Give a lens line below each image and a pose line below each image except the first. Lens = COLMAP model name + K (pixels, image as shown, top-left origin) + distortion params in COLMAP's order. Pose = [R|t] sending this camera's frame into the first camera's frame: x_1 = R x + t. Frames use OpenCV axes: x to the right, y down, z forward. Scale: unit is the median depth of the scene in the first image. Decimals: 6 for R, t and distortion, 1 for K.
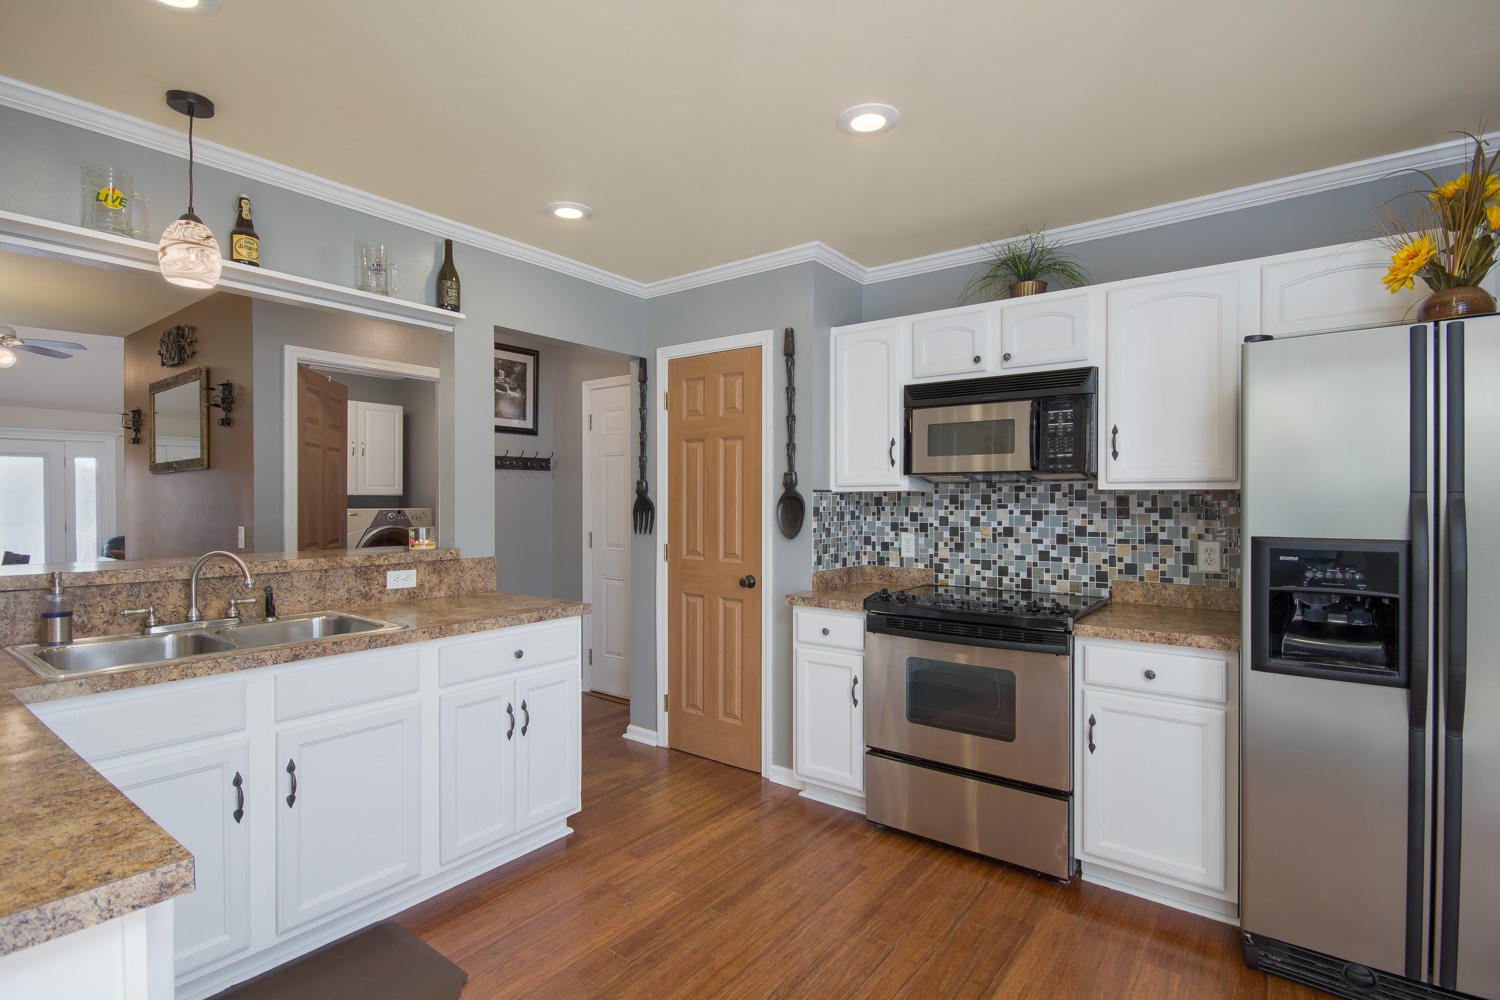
lens RADIAL K [[725.0, 0, 755.8], [0, 725.0, 502.1], [0, 0, 1]] dist [0.001206, -0.000472]
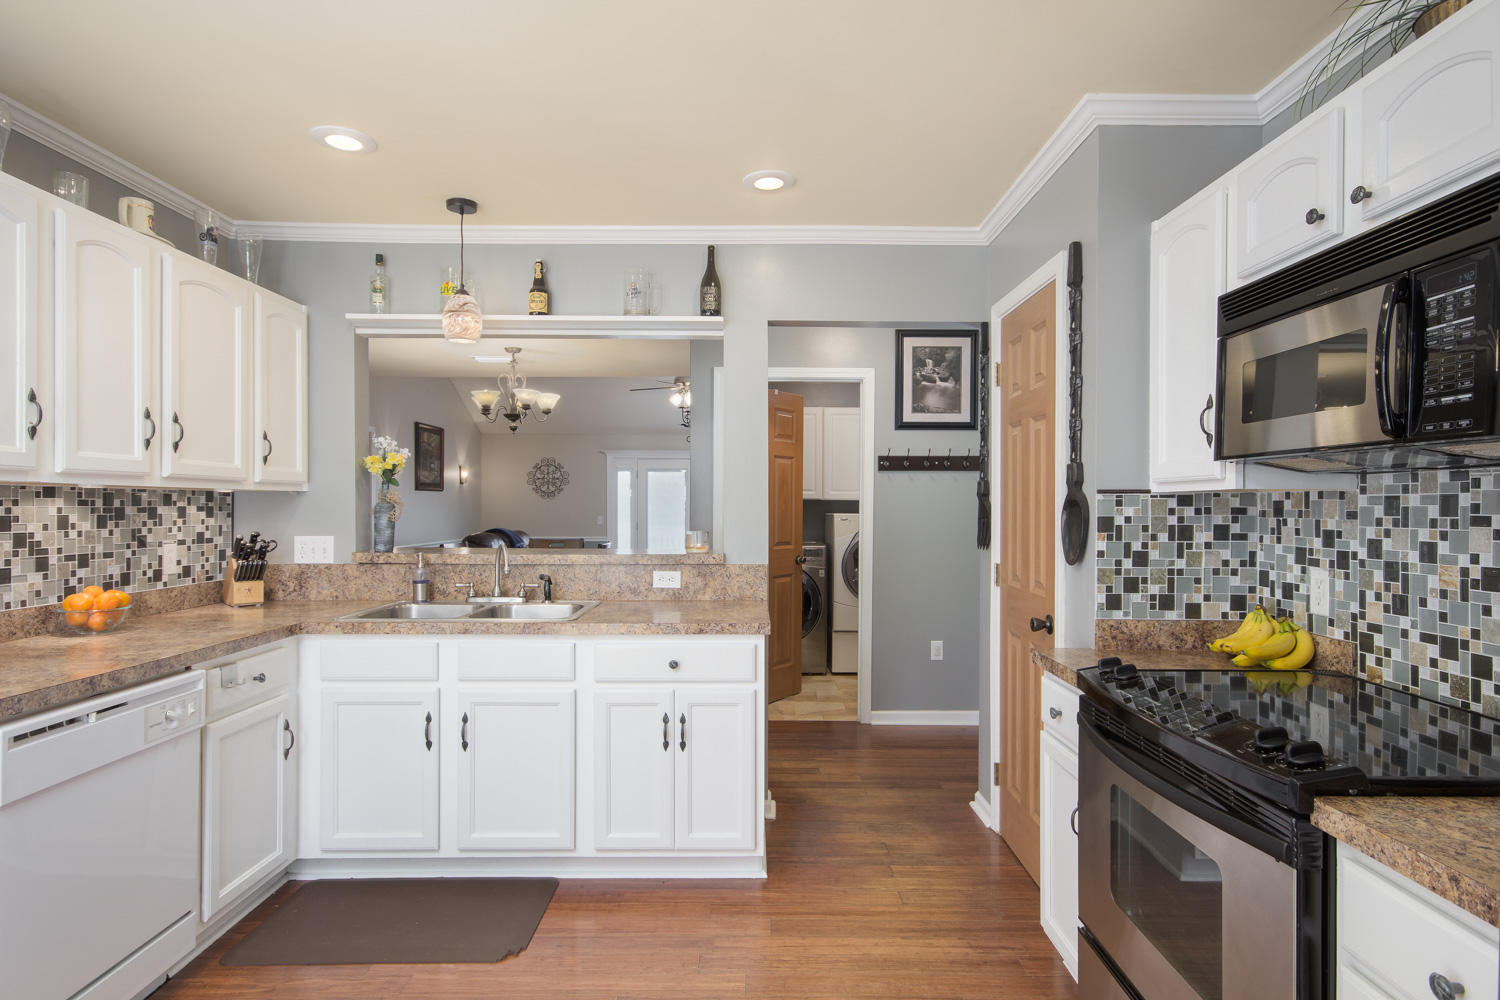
lens RADIAL K [[813.6, 0, 761.8], [0, 813.6, 506.5], [0, 0, 1]] dist [0.001997, 0.019403]
pose [[0.606477, 0.003360, -0.795094, 0.456067], [-0.005102, 0.999987, 0.000335, -0.000950], [0.795085, 0.003854, 0.606486, 0.329098]]
